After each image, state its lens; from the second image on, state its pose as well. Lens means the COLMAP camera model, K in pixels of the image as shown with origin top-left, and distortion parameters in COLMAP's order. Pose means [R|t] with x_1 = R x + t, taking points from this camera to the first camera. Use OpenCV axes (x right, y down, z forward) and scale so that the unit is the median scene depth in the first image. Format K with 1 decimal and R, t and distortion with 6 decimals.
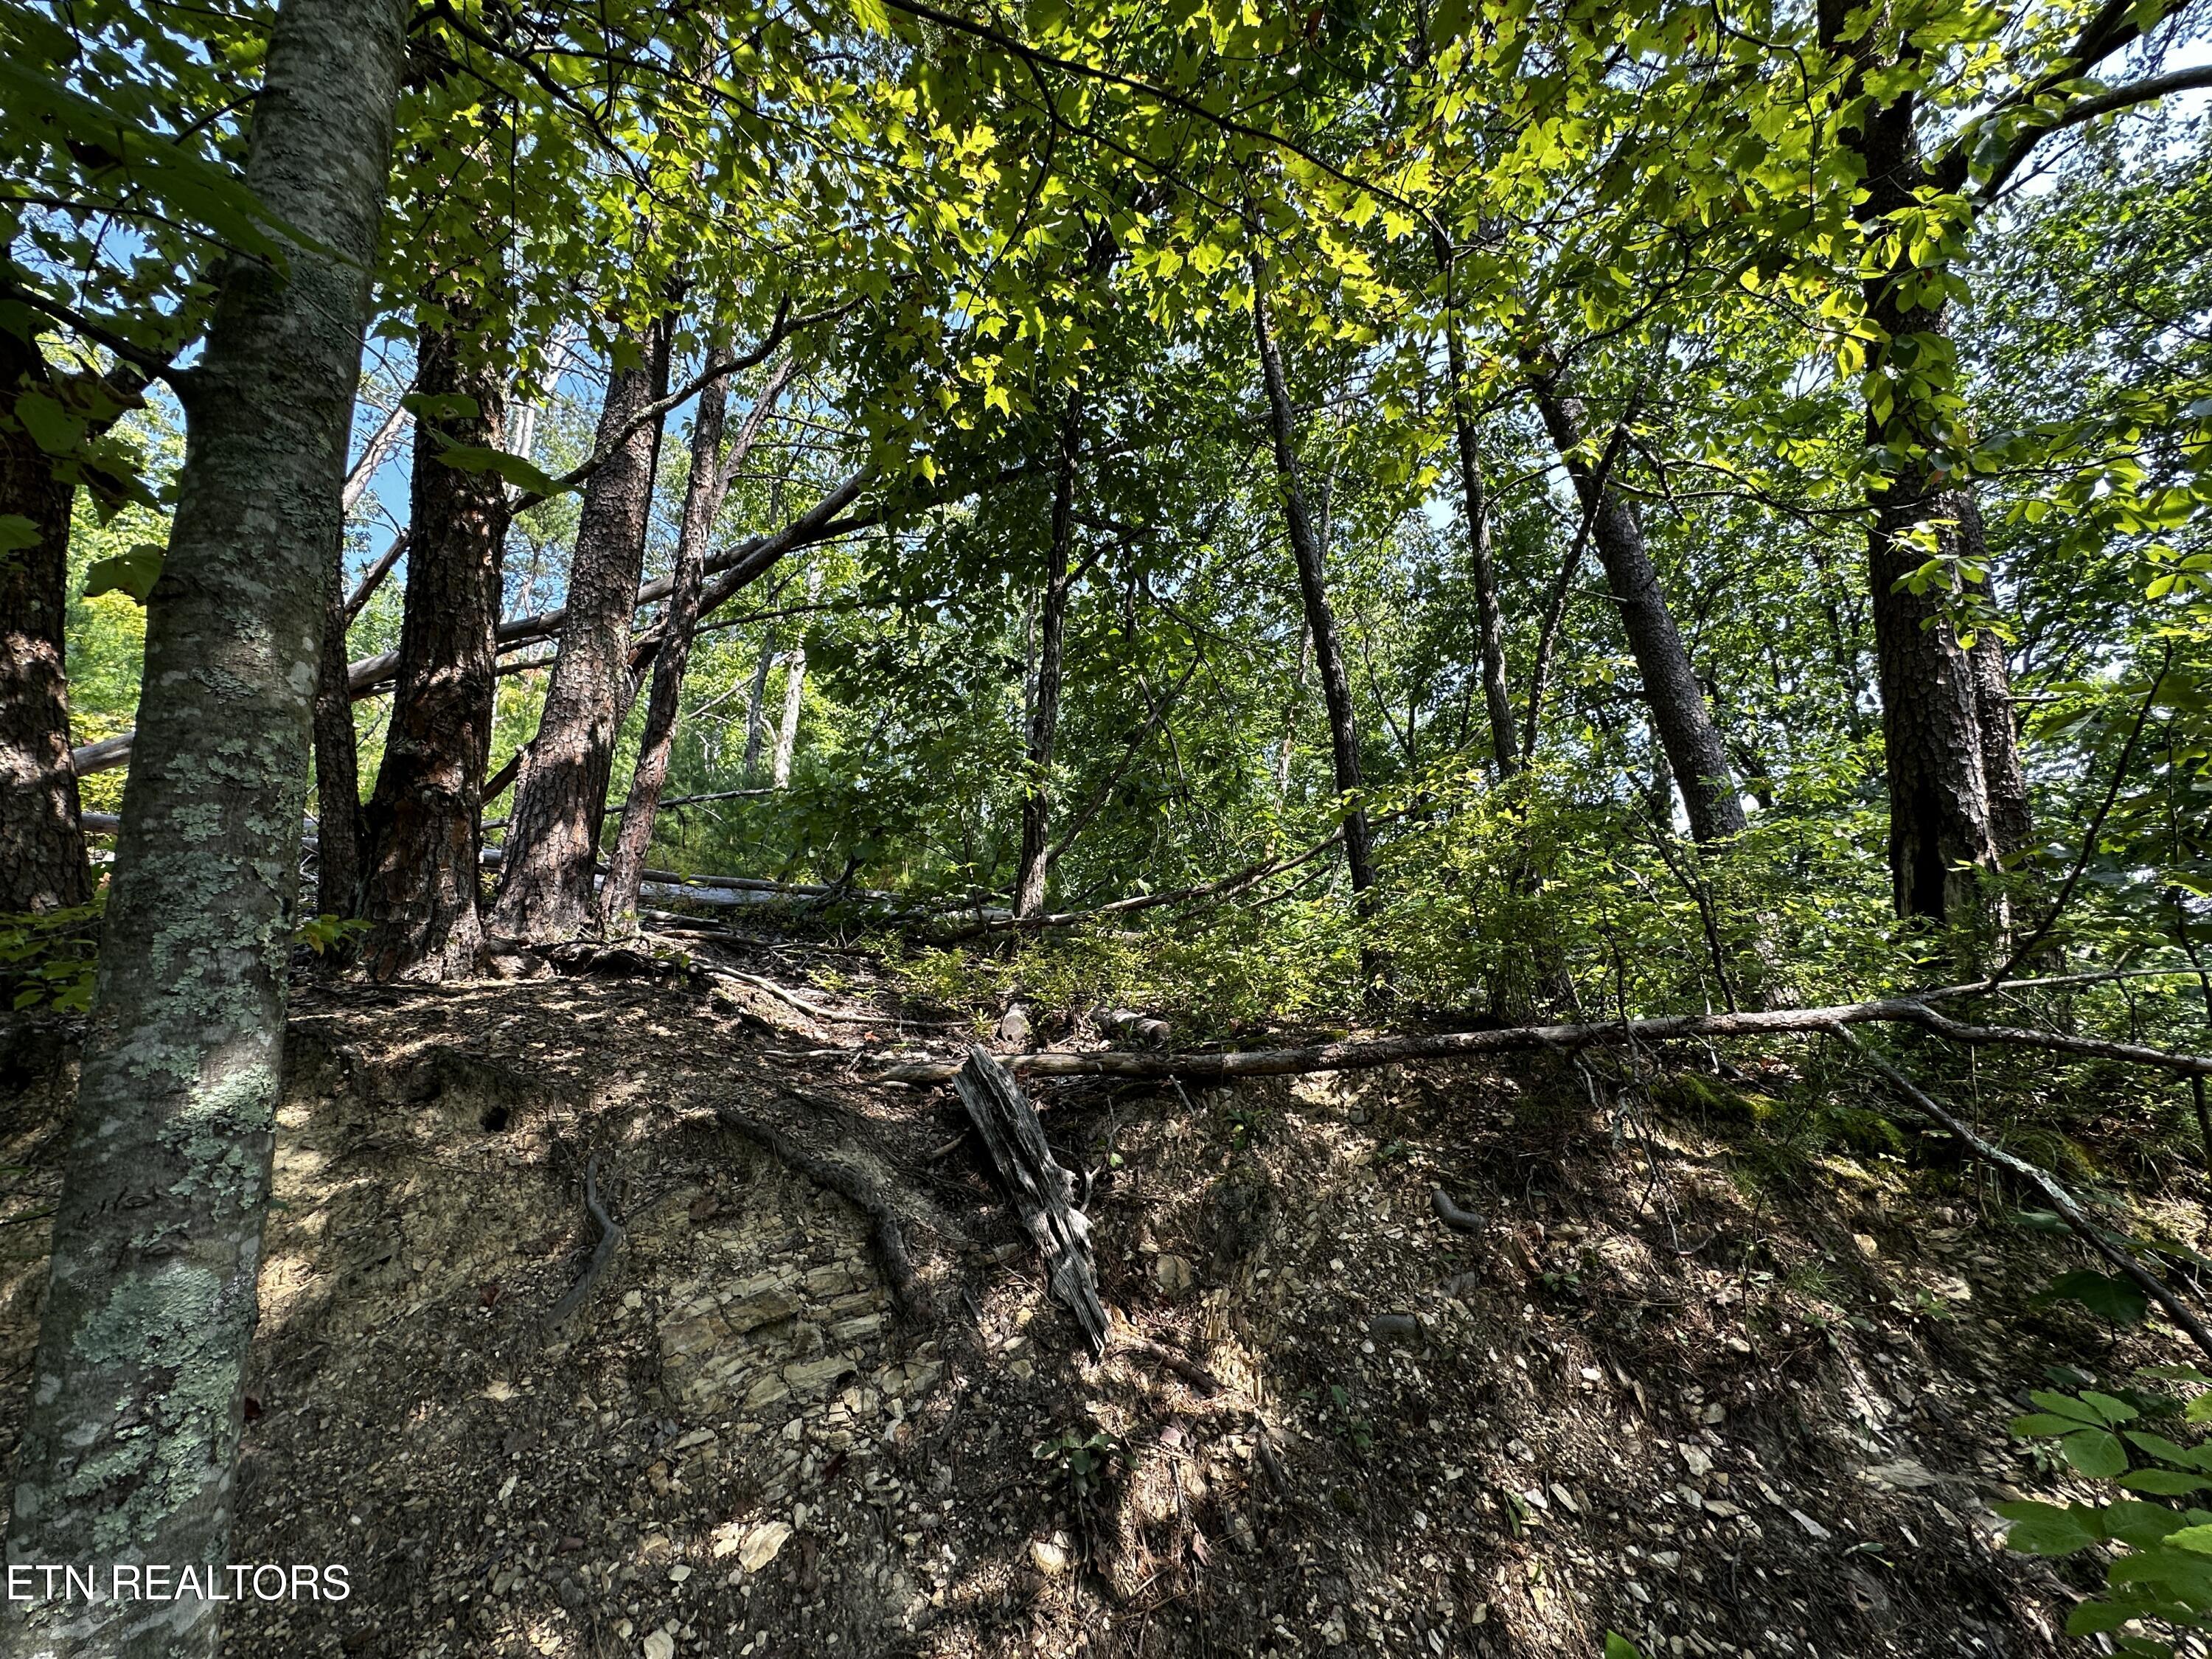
lens RADIAL K [[882.9, 0, 1106.0], [0, 882.9, 829.5], [0, 0, 1]] dist [0.000540, 0.000286]
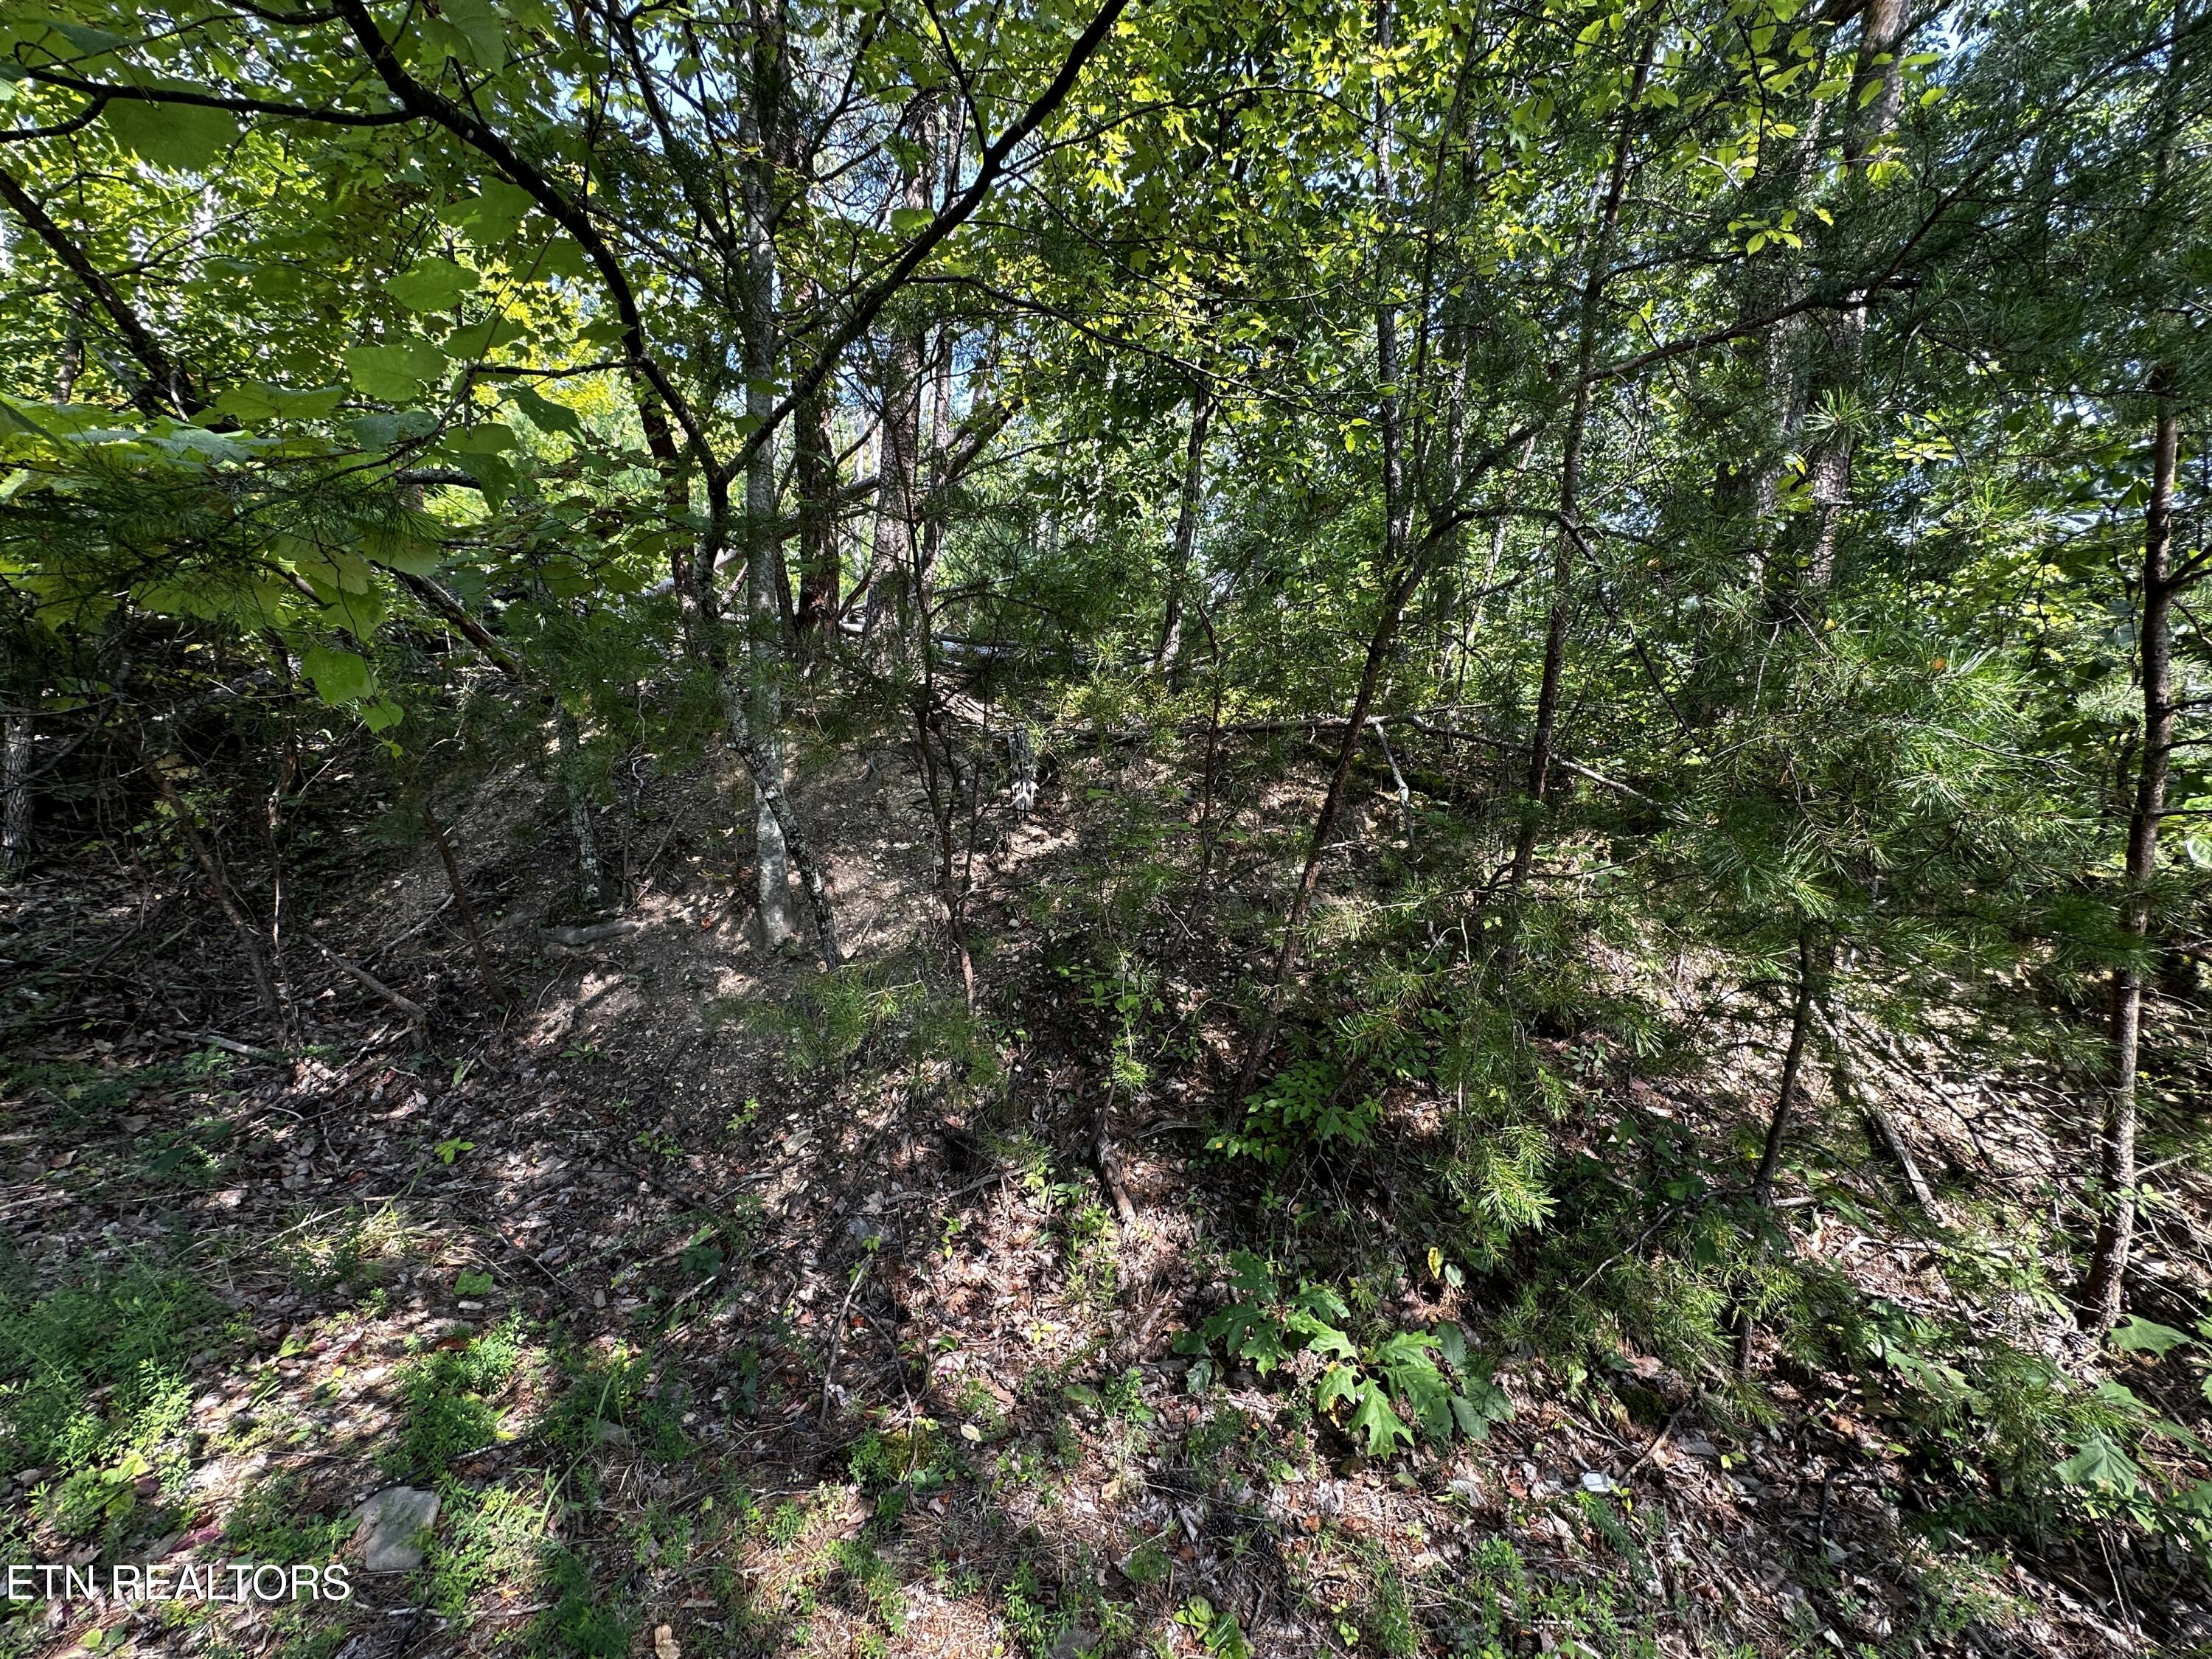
lens RADIAL K [[882.9, 0, 1106.0], [0, 882.9, 829.5], [0, 0, 1]] dist [0.000540, 0.000286]
pose [[0.931092, 0.085627, -0.354592, 0.493983], [0.014742, 0.962433, 0.271119, -0.060186], [0.364486, -0.257664, 0.894852, -0.580061]]
